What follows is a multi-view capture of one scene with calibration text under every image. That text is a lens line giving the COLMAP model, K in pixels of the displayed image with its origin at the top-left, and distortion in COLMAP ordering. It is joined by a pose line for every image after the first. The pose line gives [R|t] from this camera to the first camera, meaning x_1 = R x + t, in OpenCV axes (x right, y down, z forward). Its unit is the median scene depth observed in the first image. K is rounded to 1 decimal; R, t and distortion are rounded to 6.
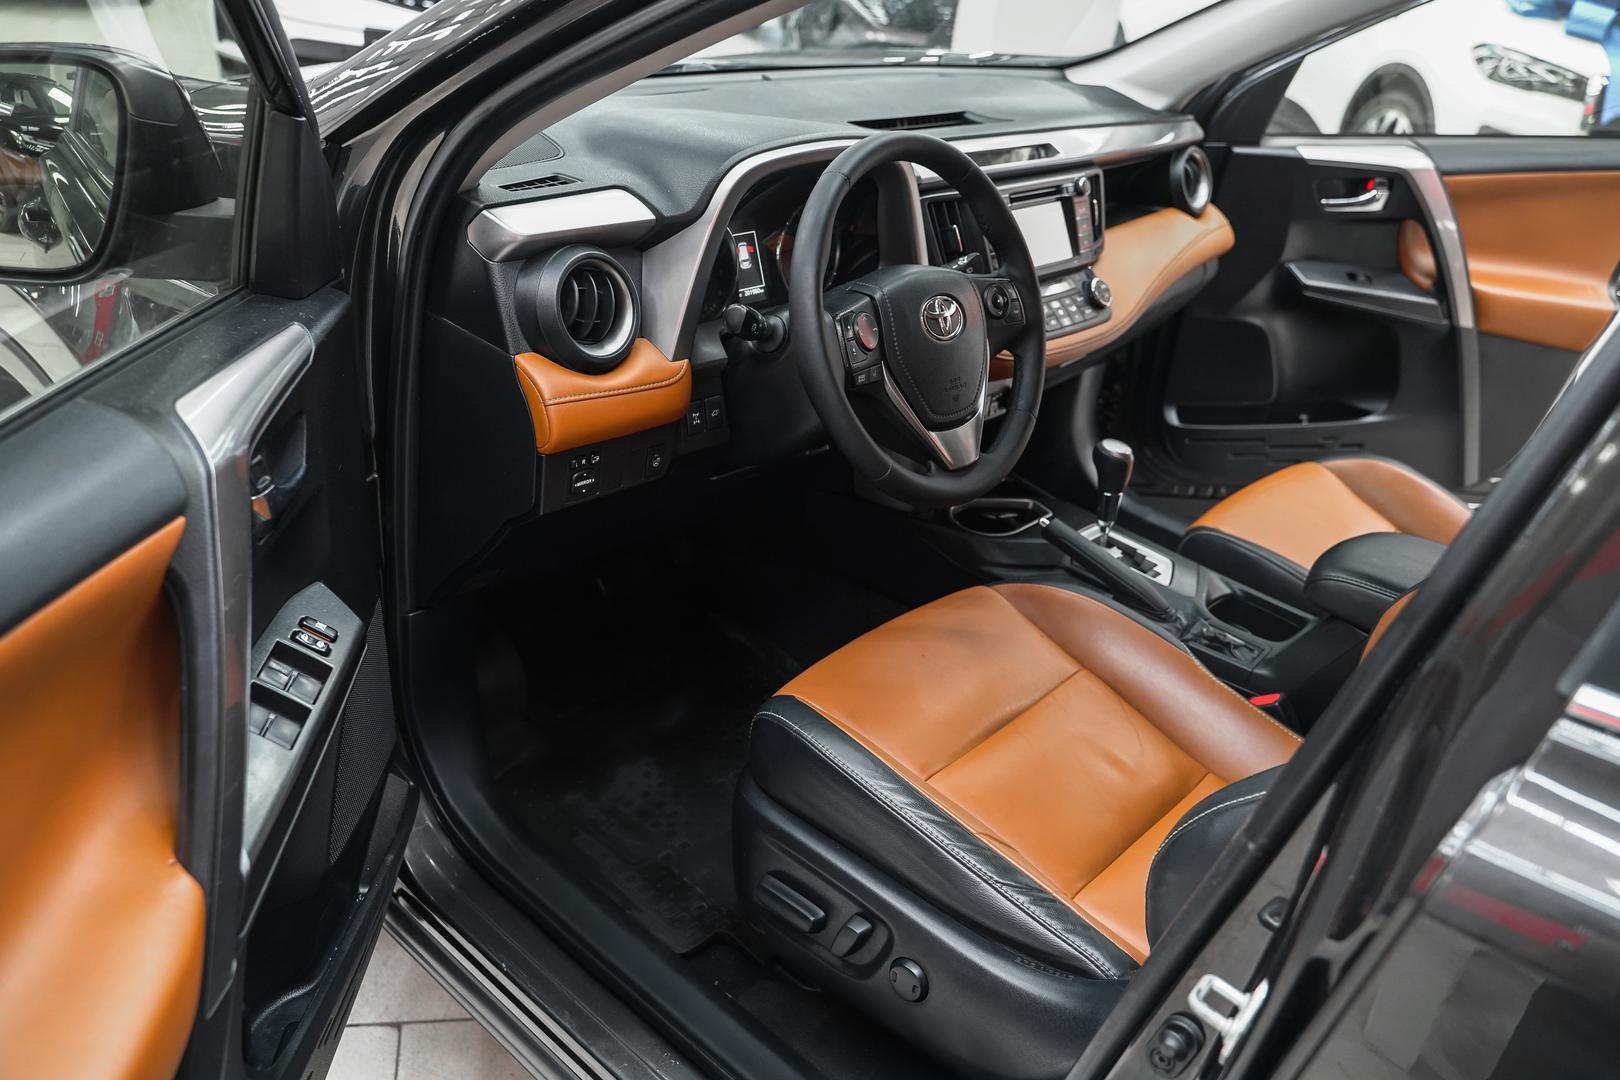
lens RADIAL K [[1318.3, 0, 811.4], [0, 1318.3, 516.0], [0, 0, 1]] dist [-0.007363, -0.000541]
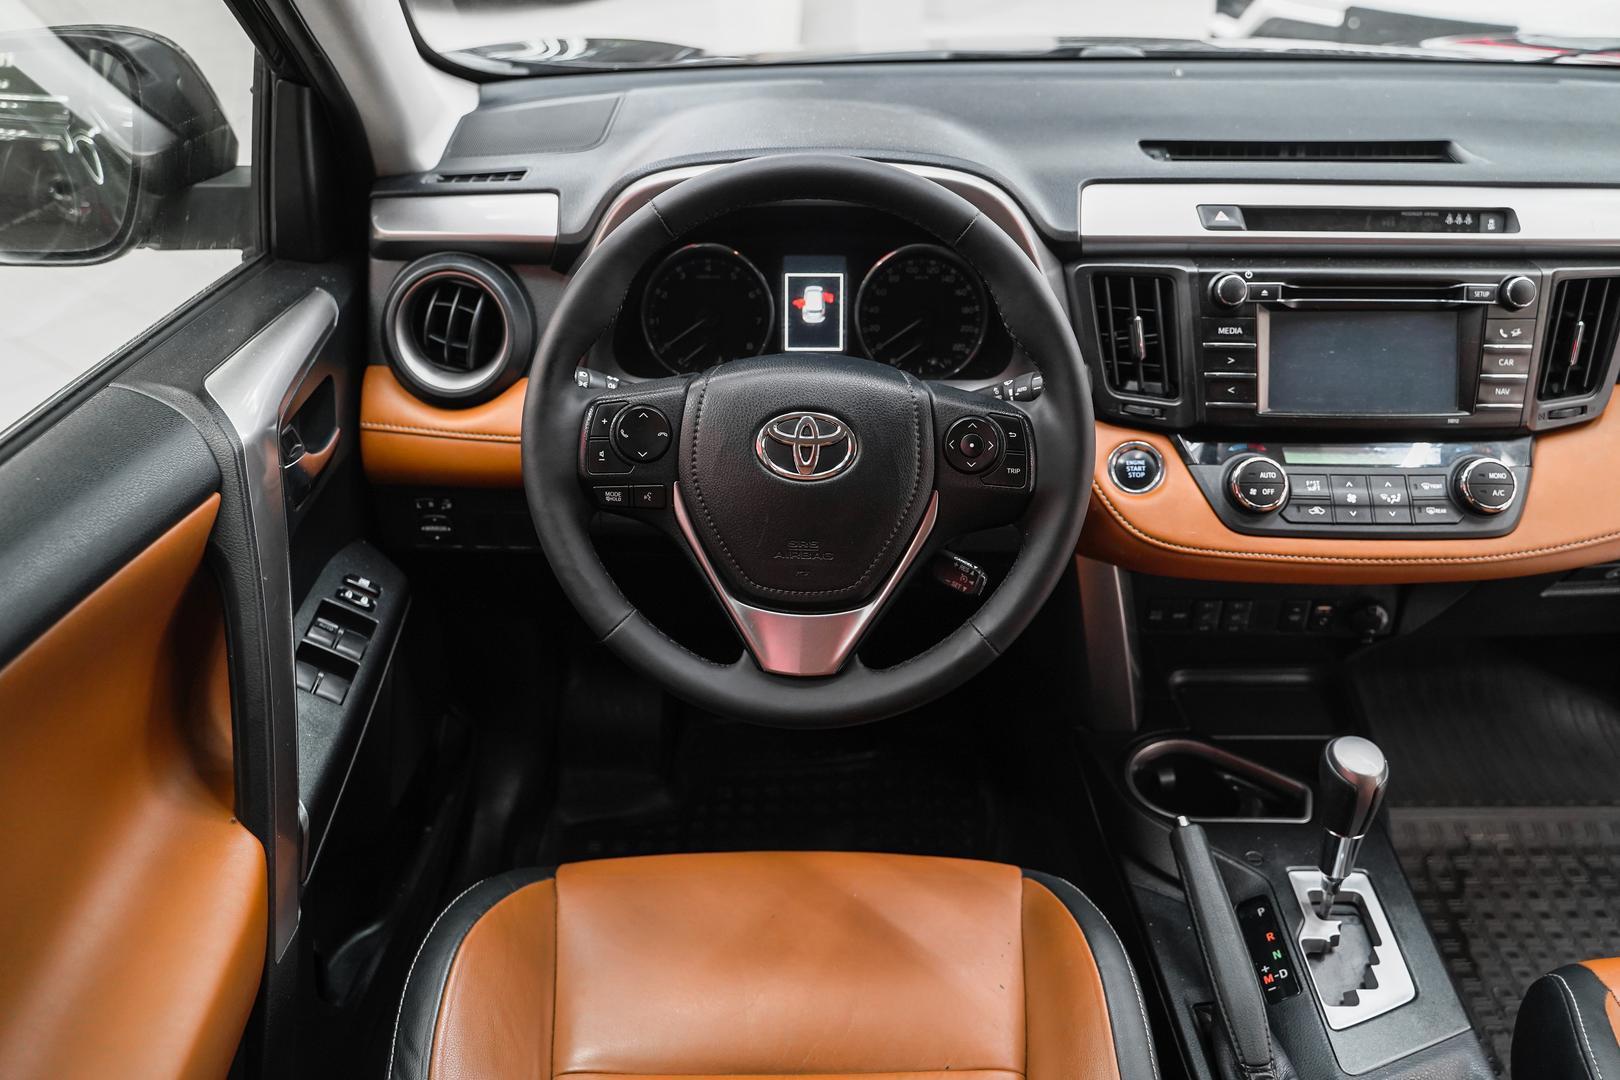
lens RADIAL K [[1318.3, 0, 811.4], [0, 1318.3, 516.0], [0, 0, 1]] dist [-0.007363, -0.000541]
pose [[0.648727, 0.278498, -0.708232, 0.431766], [-0.270262, 0.954281, 0.127697, -0.151975], [0.711415, 0.108568, 0.694335, 0.419880]]
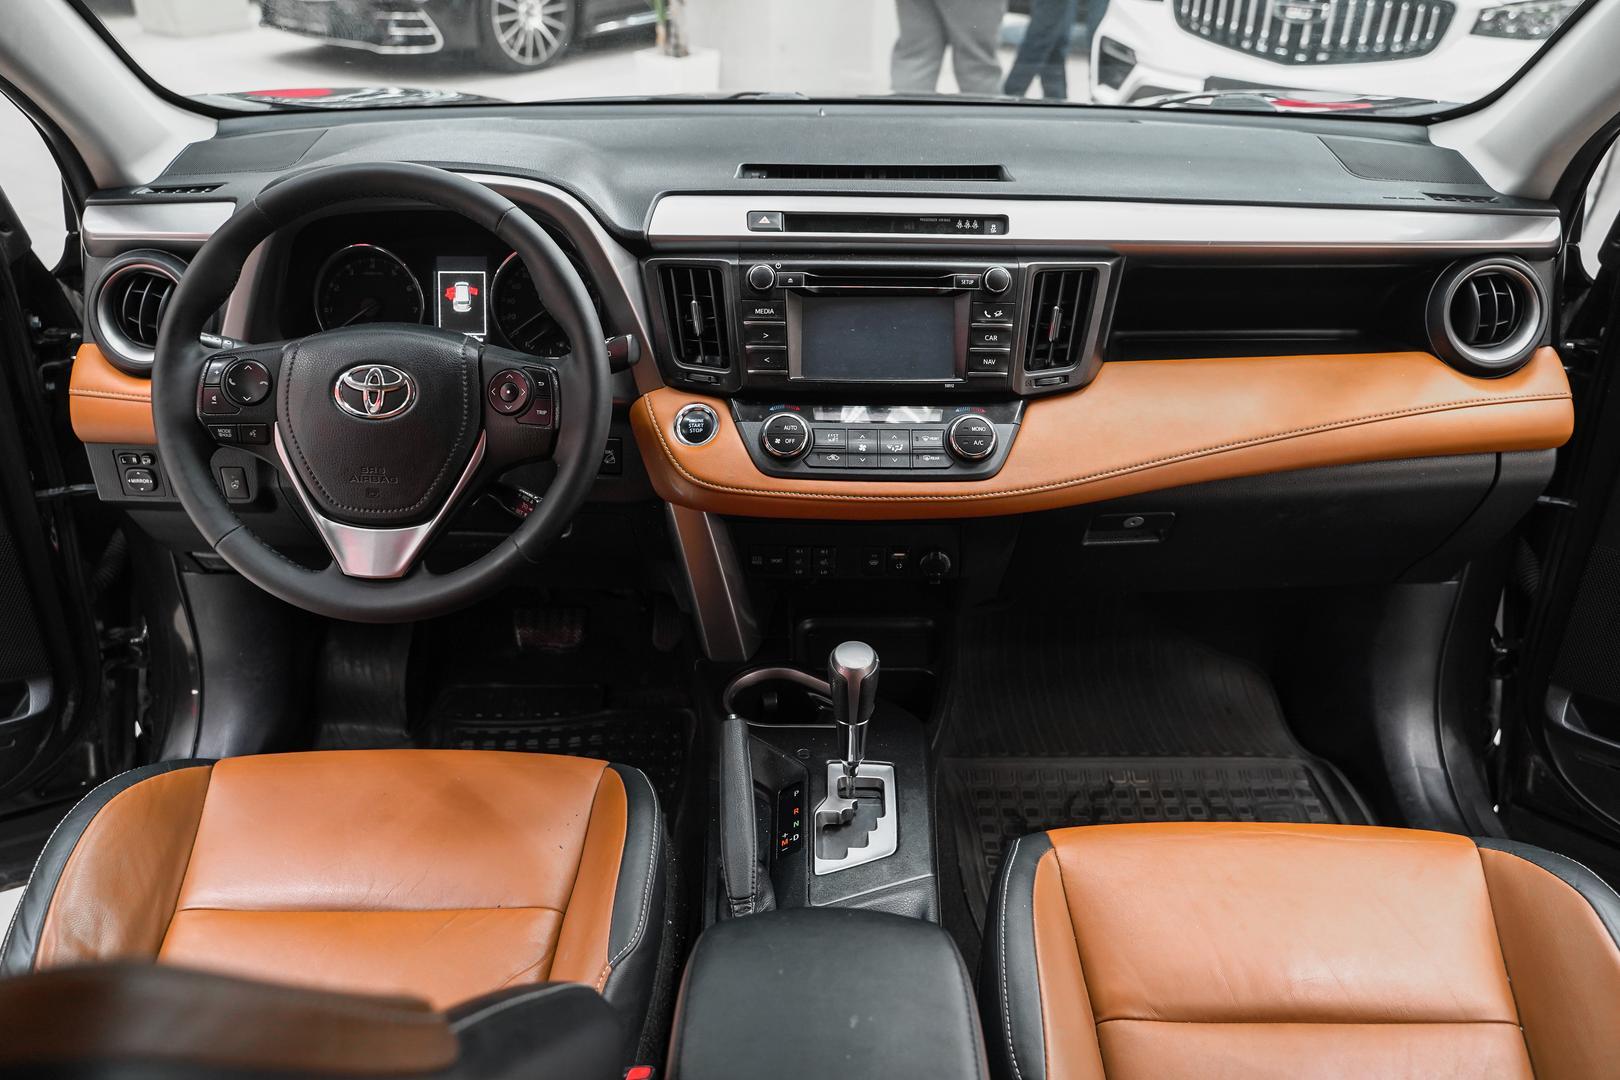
lens RADIAL K [[1318.3, 0, 811.4], [0, 1318.3, 516.0], [0, 0, 1]] dist [-0.007363, -0.000541]
pose [[0.652387, 0.245428, -0.717047, 0.662908], [-0.274090, 0.958479, 0.078690, -0.162252], [0.706587, 0.145199, 0.692569, 0.483732]]
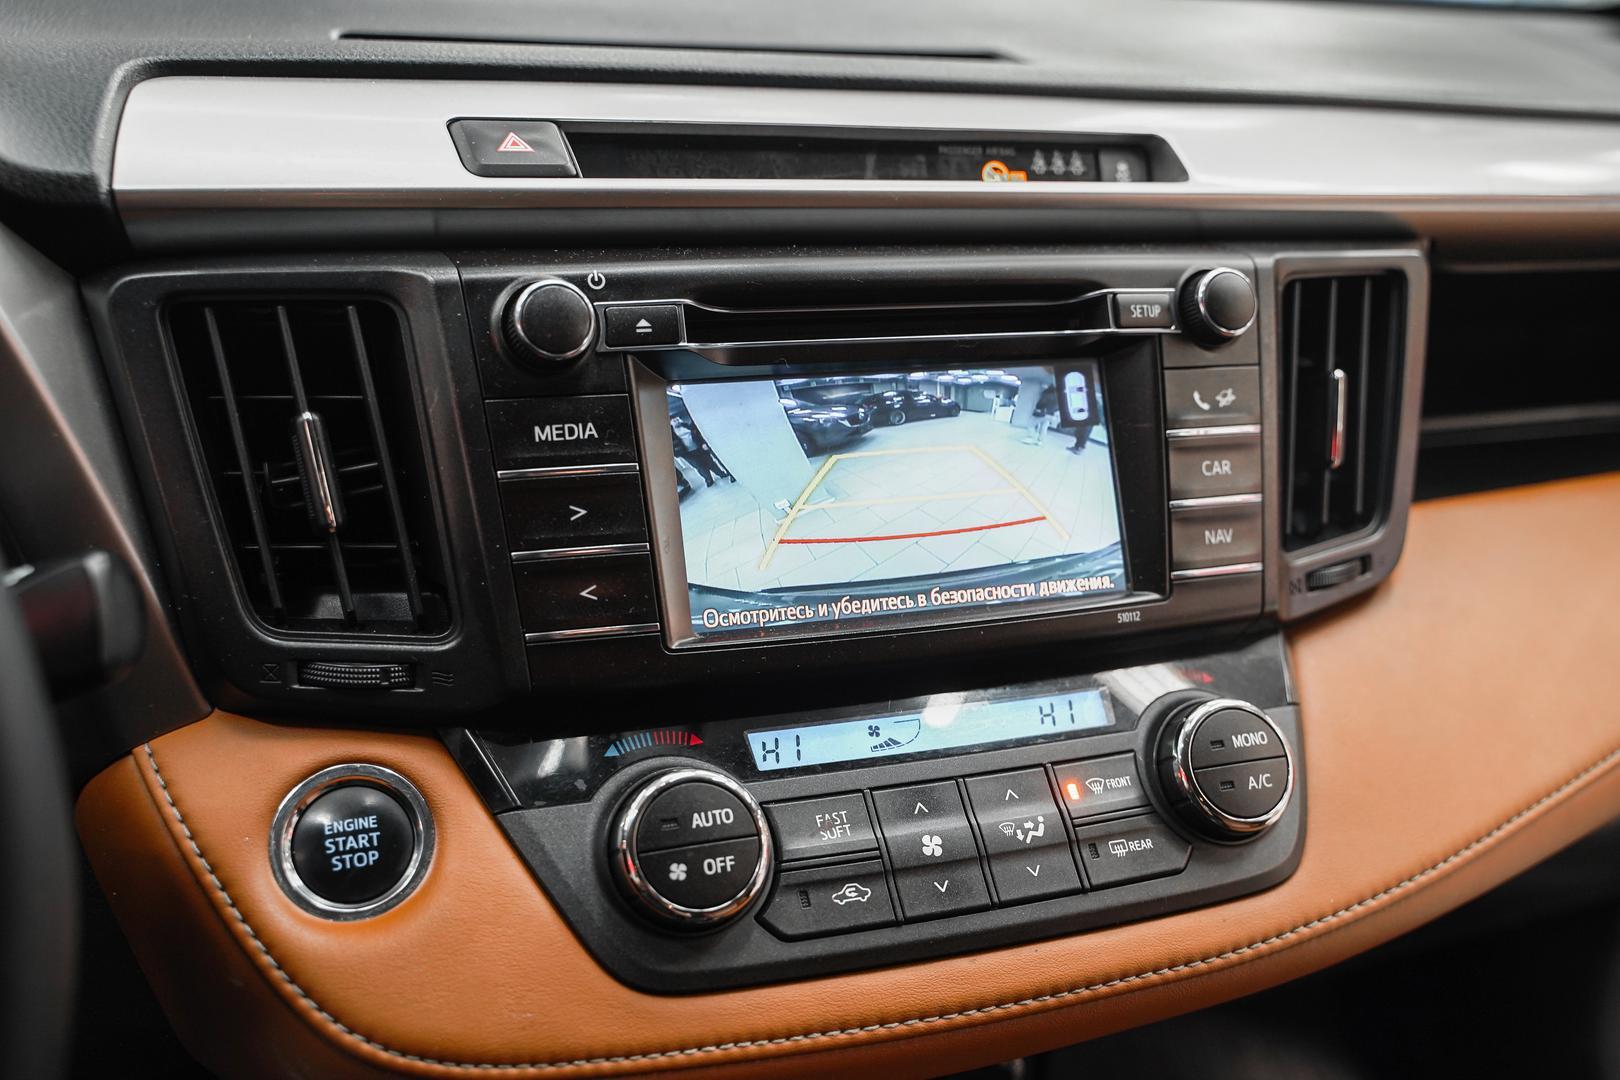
lens RADIAL K [[1640.5, 0, 817.5], [0, 1640.5, 551.0], [0, 0, 1]] dist [0.001408, -0.003355]
pose [[0.885452, 0.110304, -0.451452, 0.280485], [-0.168195, 0.981632, -0.090045, -0.169319], [0.433227, 0.155662, 0.887741, 0.720199]]
